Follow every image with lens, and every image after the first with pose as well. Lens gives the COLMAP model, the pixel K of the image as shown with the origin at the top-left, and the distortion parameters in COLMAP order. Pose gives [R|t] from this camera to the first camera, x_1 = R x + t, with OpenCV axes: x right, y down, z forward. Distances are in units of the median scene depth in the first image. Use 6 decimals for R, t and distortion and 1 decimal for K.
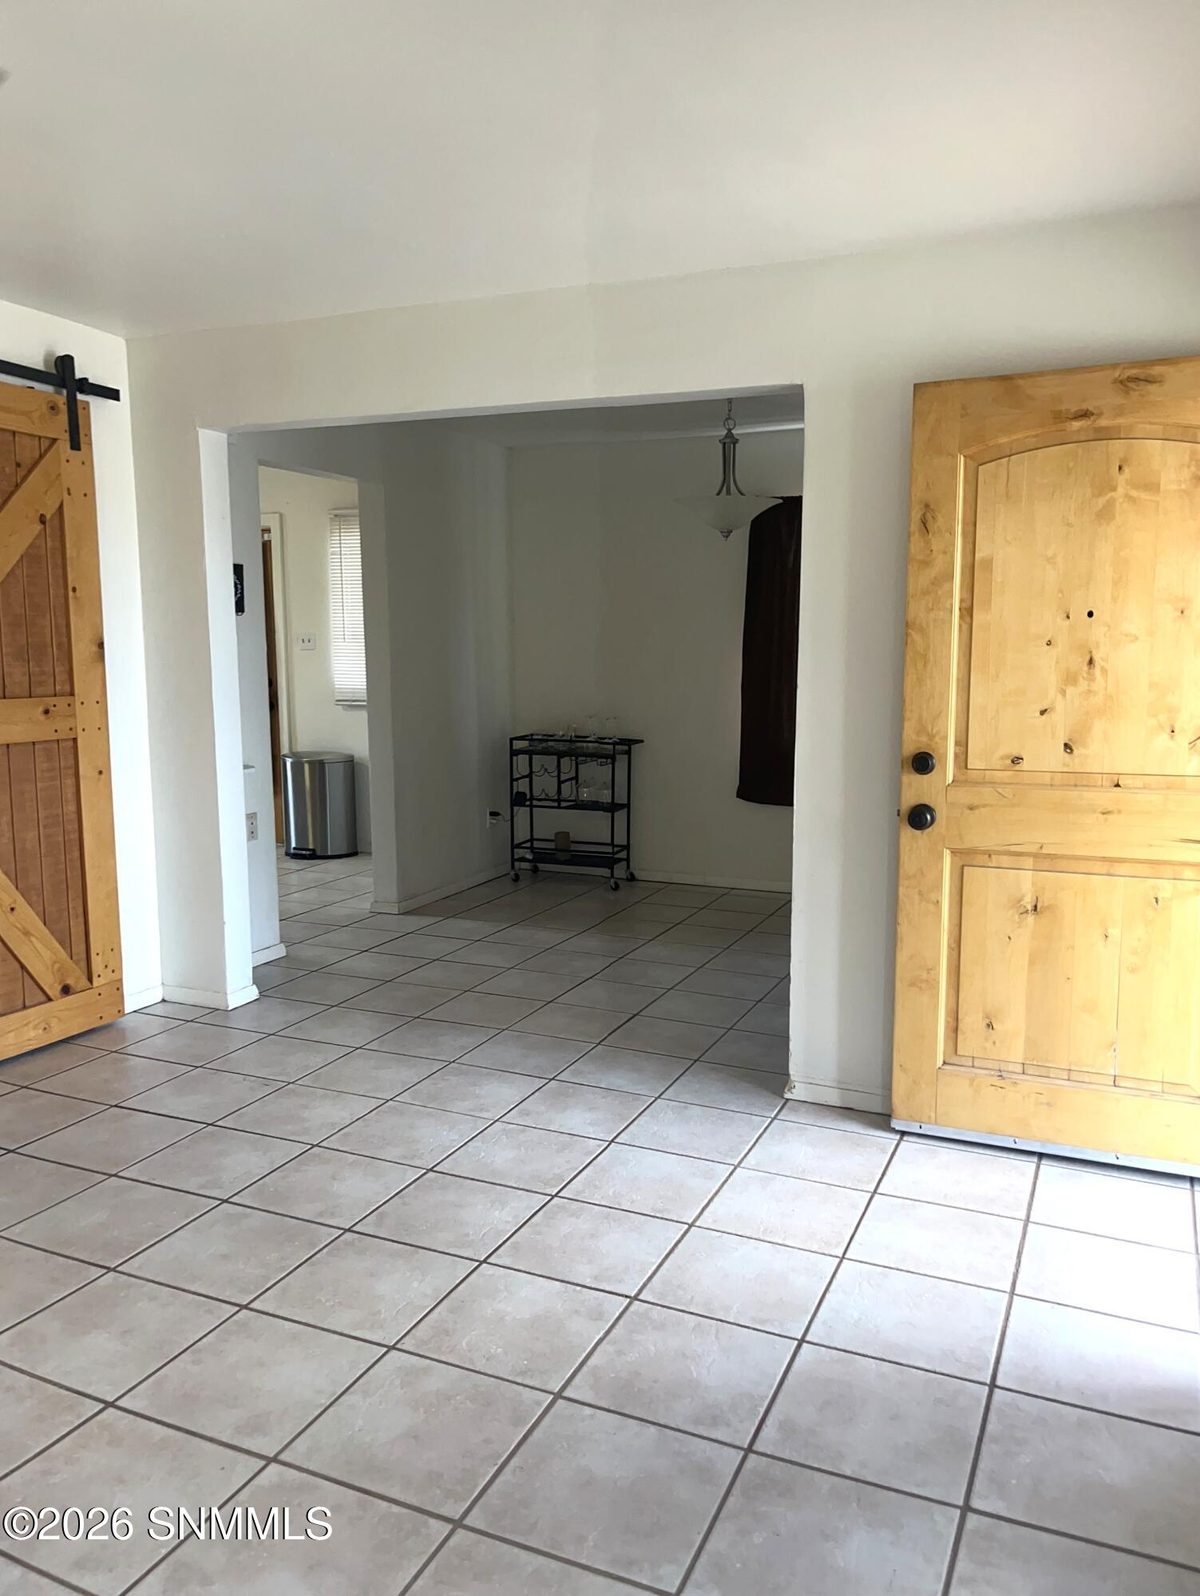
lens RADIAL K [[1237.2, 0, 579.1], [0, 1237.2, 815.9], [0, 0, 1]] dist [0.011094, -0.001888]
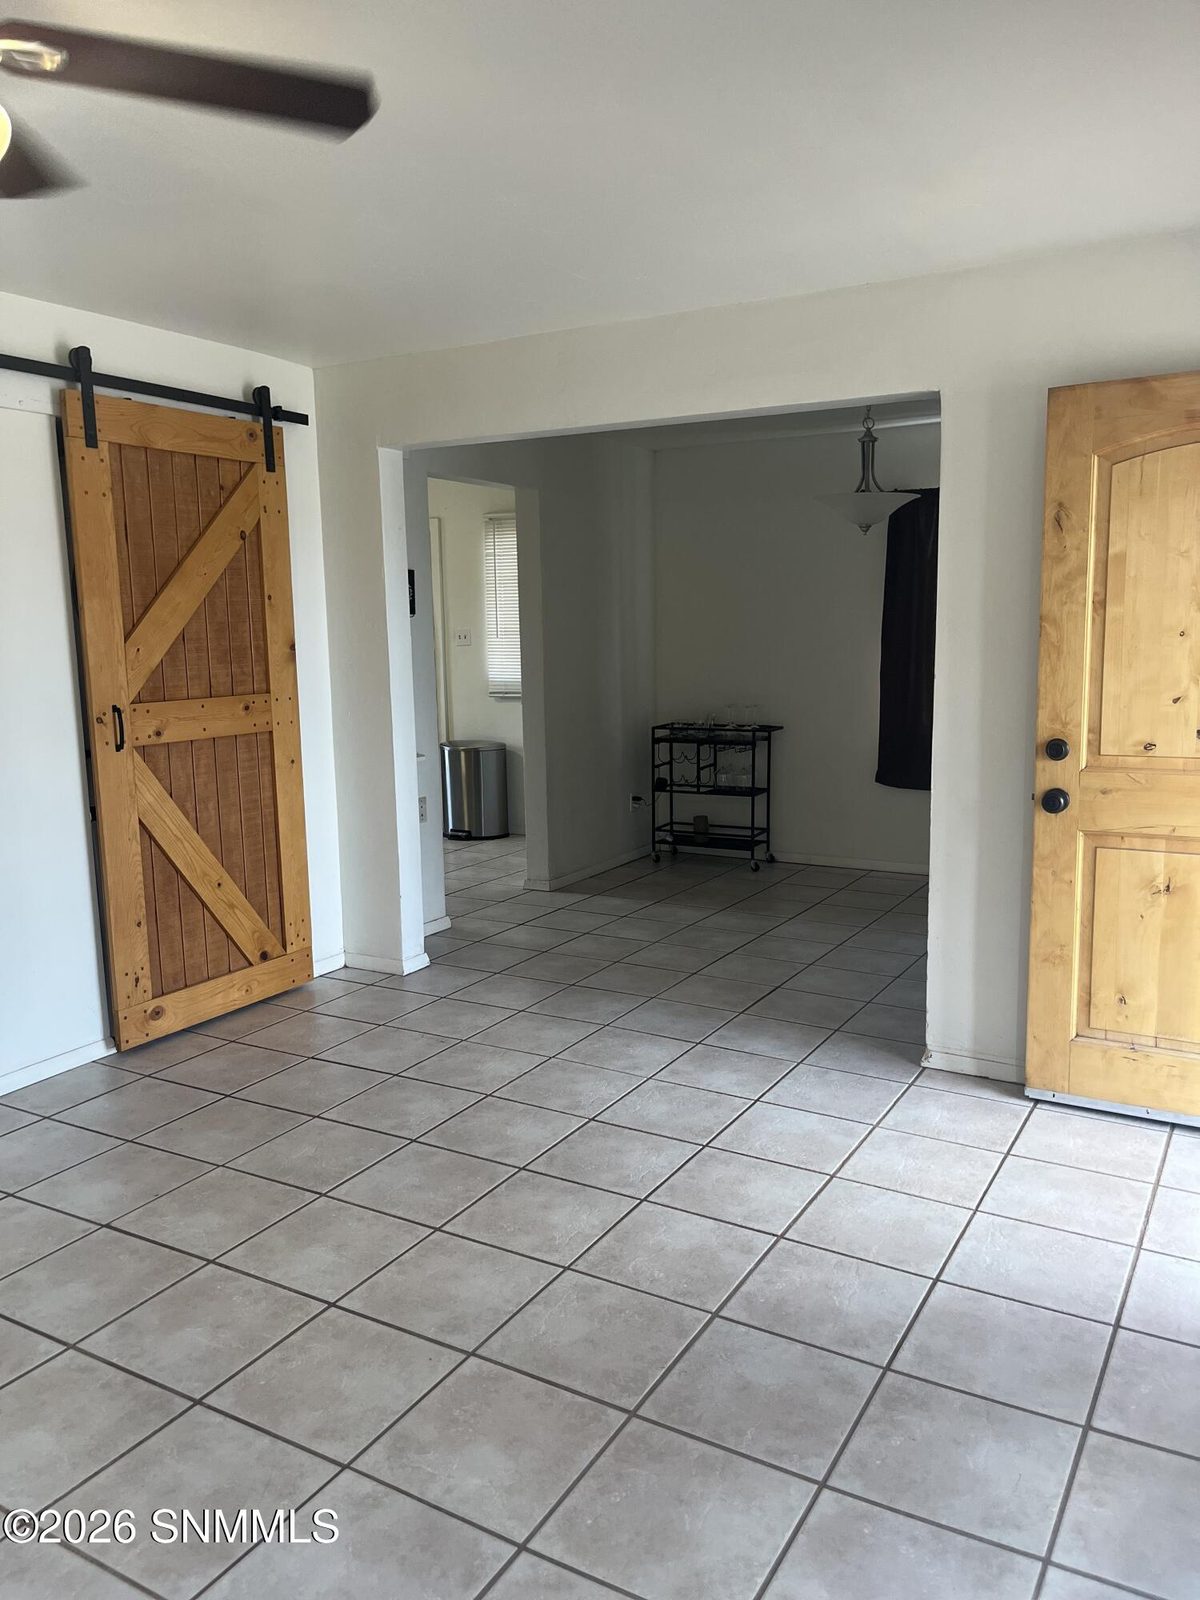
lens RADIAL K [[1208.5, 0, 591.3], [0, 1208.5, 813.3], [0, 0, 1]] dist [0.051706, -0.065194]
pose [[0.994788, -0.000108, -0.101969, -0.008595], [0.001285, 0.999933, 0.011482, -0.000865], [0.101961, -0.011553, 0.994721, -0.059912]]
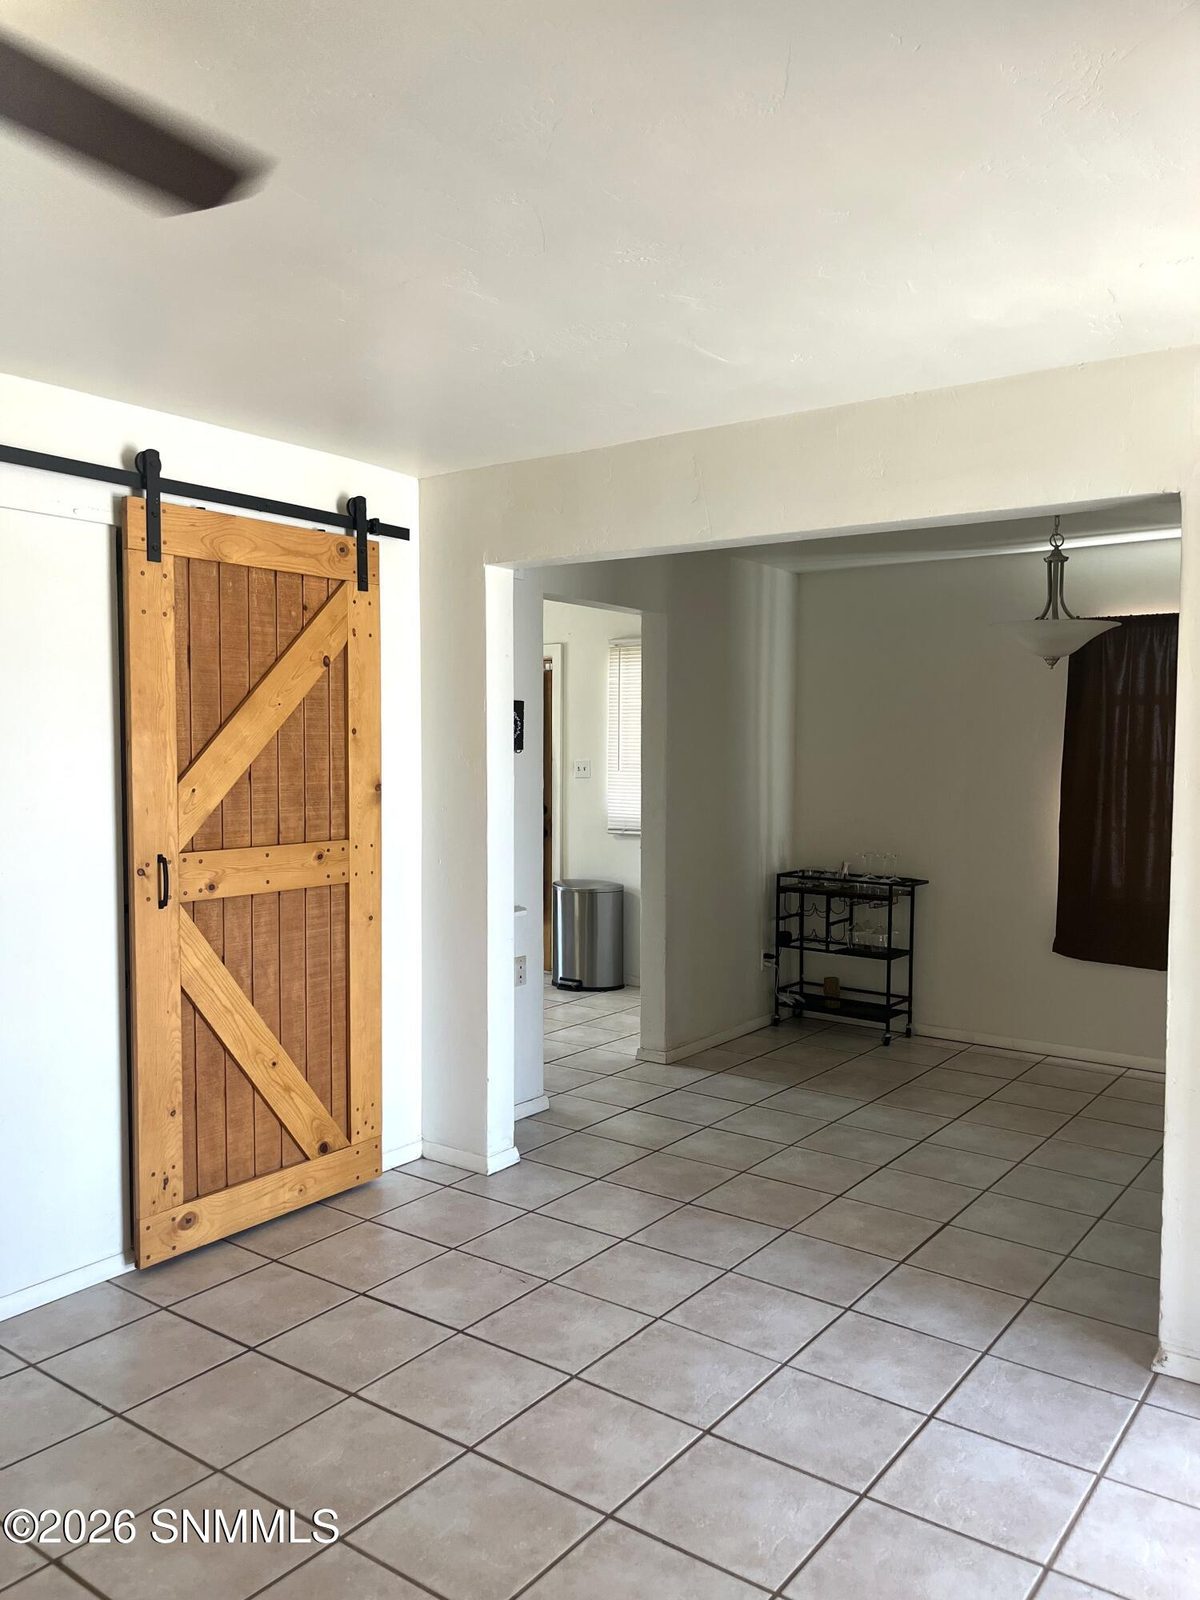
lens RADIAL K [[1208.5, 0, 591.3], [0, 1208.5, 813.3], [0, 0, 1]] dist [0.051706, -0.065194]
pose [[0.978567, 0.017307, -0.205201, -0.028686], [-0.035471, 0.995735, -0.085172, -0.044459], [0.202852, 0.090625, 0.975007, 0.117084]]
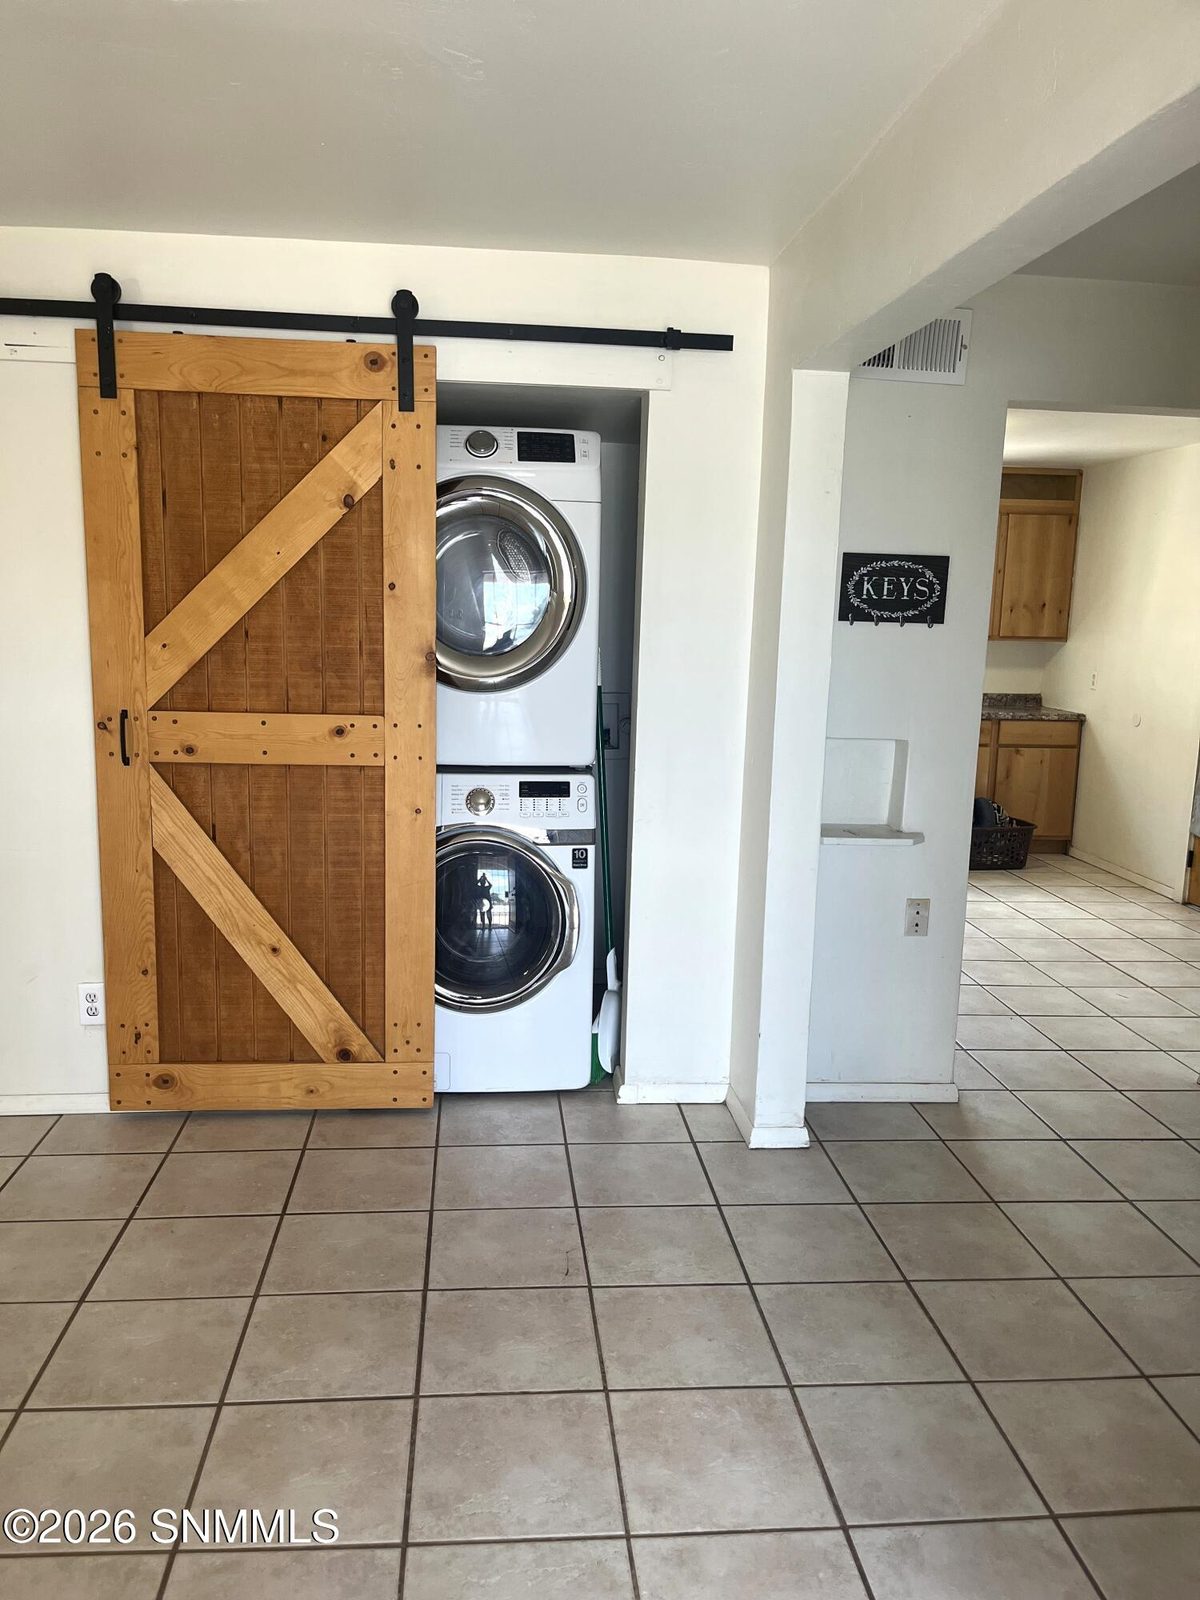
lens RADIAL K [[1162.5, 0, 593.5], [0, 1162.5, 825.3], [0, 0, 1]] dist [0.034884, -0.001038]
pose [[0.482724, 0.154925, -0.861961, 0.350992], [-0.151624, 0.984150, 0.091973, -0.120529], [0.862547, 0.086297, 0.498563, 0.760093]]
